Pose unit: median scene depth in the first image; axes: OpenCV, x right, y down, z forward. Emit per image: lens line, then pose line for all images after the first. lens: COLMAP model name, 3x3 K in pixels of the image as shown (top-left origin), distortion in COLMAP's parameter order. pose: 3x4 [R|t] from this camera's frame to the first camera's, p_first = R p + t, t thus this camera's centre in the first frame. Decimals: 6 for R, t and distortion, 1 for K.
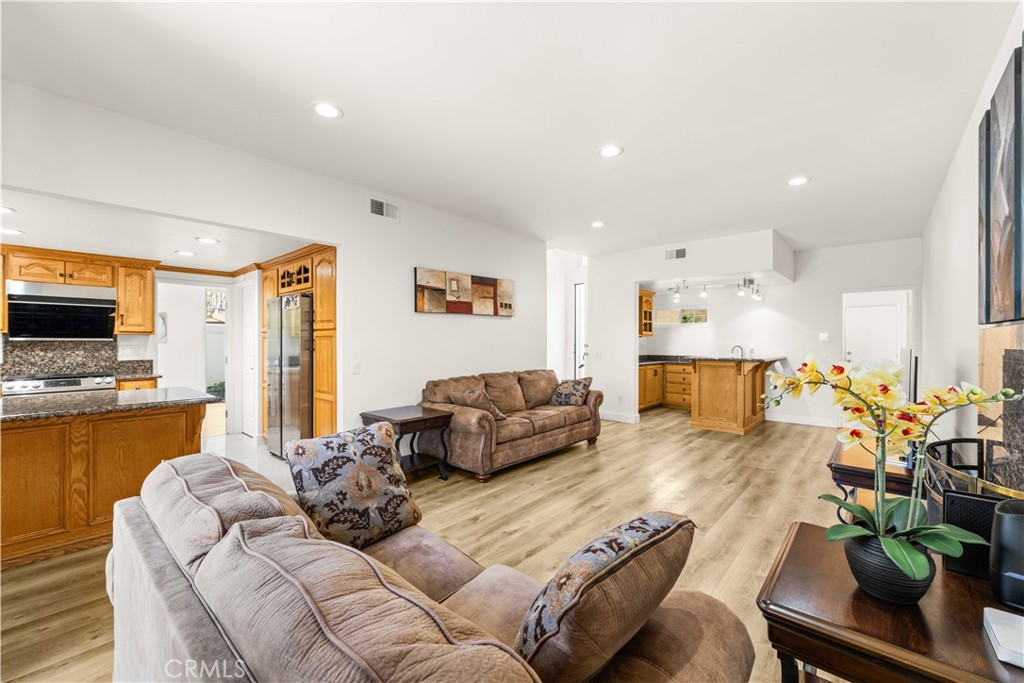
lens RADIAL K [[418.7, 0, 512.2], [0, 418.7, 344.2], [0, 0, 1]] dist [0.002040, -0.001214]
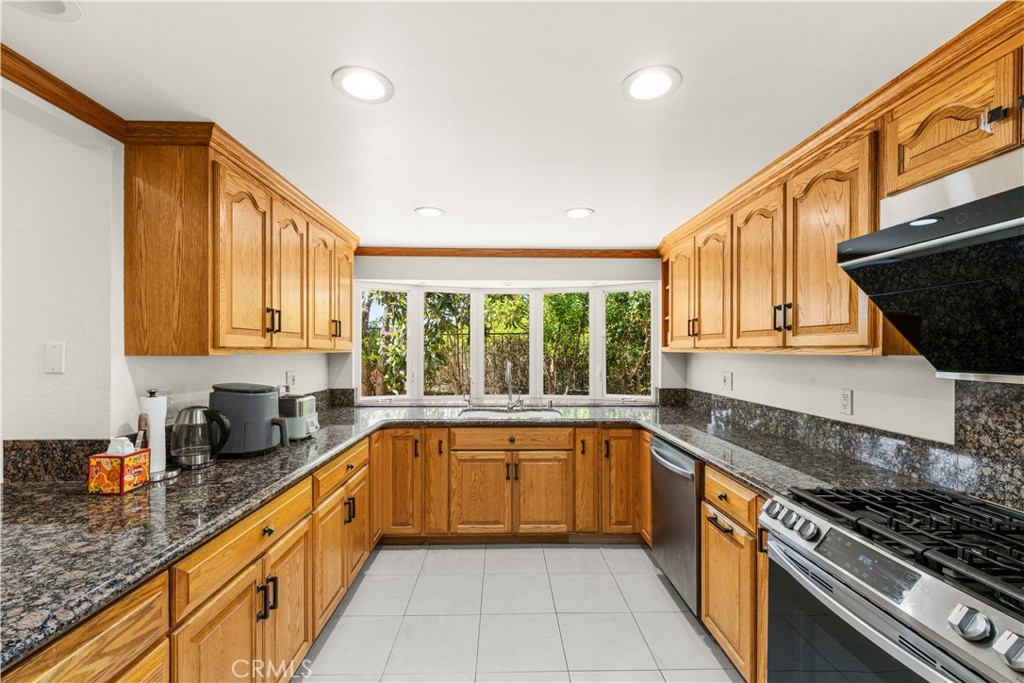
lens RADIAL K [[418.7, 0, 510.1], [0, 418.7, 349.2], [0, 0, 1]] dist [0.002040, -0.001214]
pose [[-0.734605, -0.001446, -0.678493, -0.662398], [-0.003821, 0.999991, 0.002005, -0.028440], [0.678484, 0.004065, -0.734604, 0.918393]]
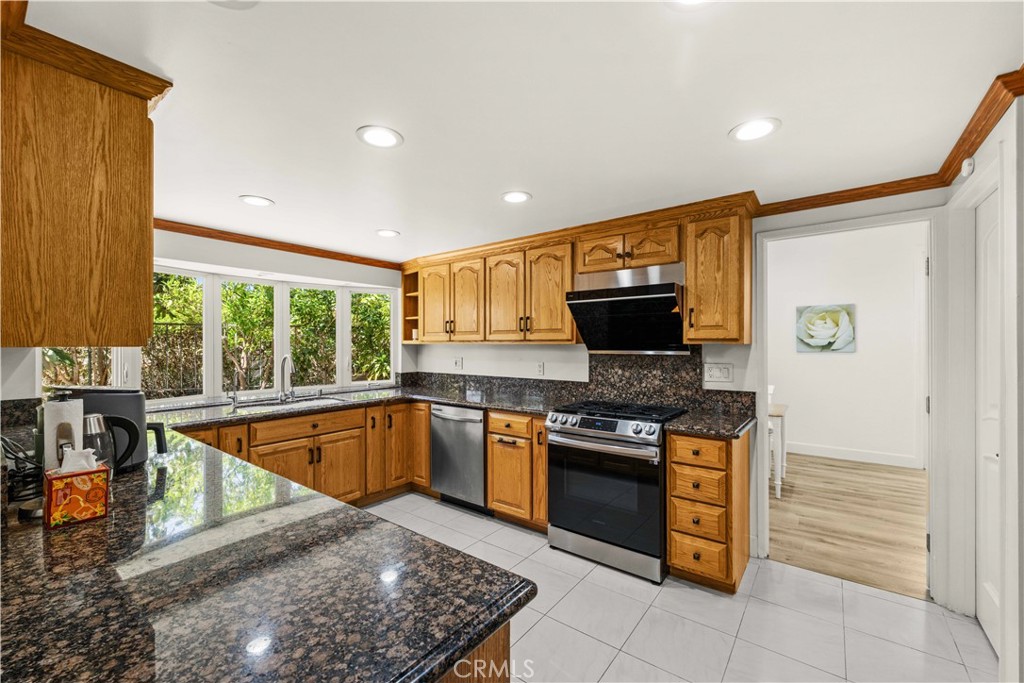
lens RADIAL K [[418.7, 0, 504.4], [0, 418.7, 342.0], [0, 0, 1]] dist [0.002040, -0.001214]
pose [[0.062799, -0.005363, -0.998012, -0.398384], [-0.001723, 0.999983, -0.005482, -0.023340], [0.998025, 0.002064, 0.062789, 0.722796]]
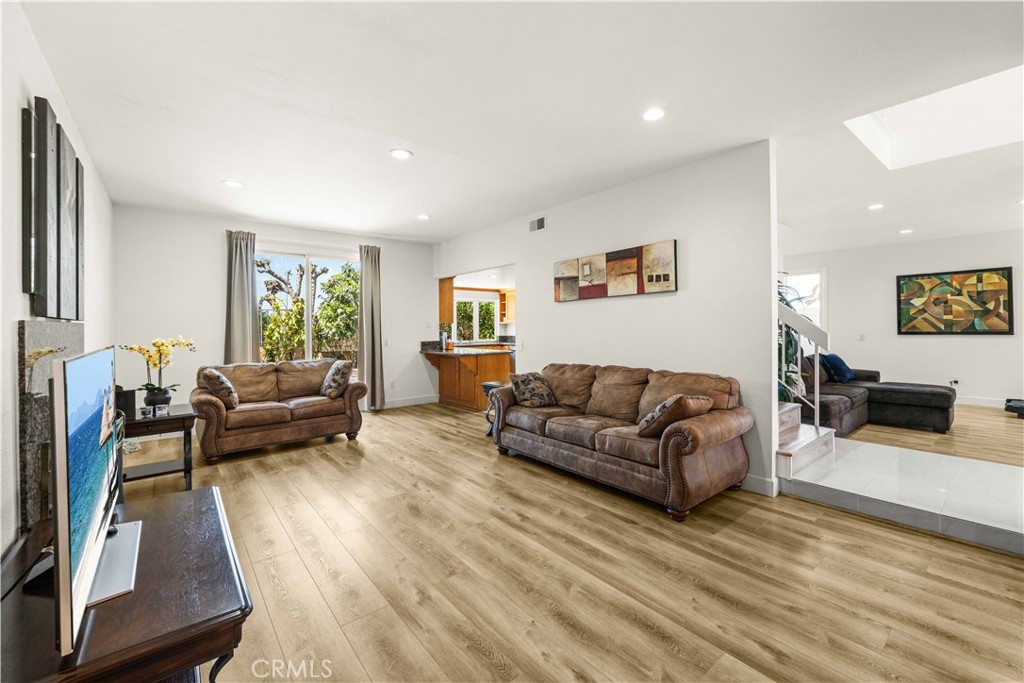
lens RADIAL K [[418.7, 0, 507.1], [0, 418.7, 321.8], [0, 0, 1]] dist [0.002040, -0.001214]
pose [[-0.171066, -0.008584, -0.985222, 0.839675], [0.002875, 0.999953, -0.009212, -0.011445], [0.985255, -0.004409, -0.171034, 0.974911]]
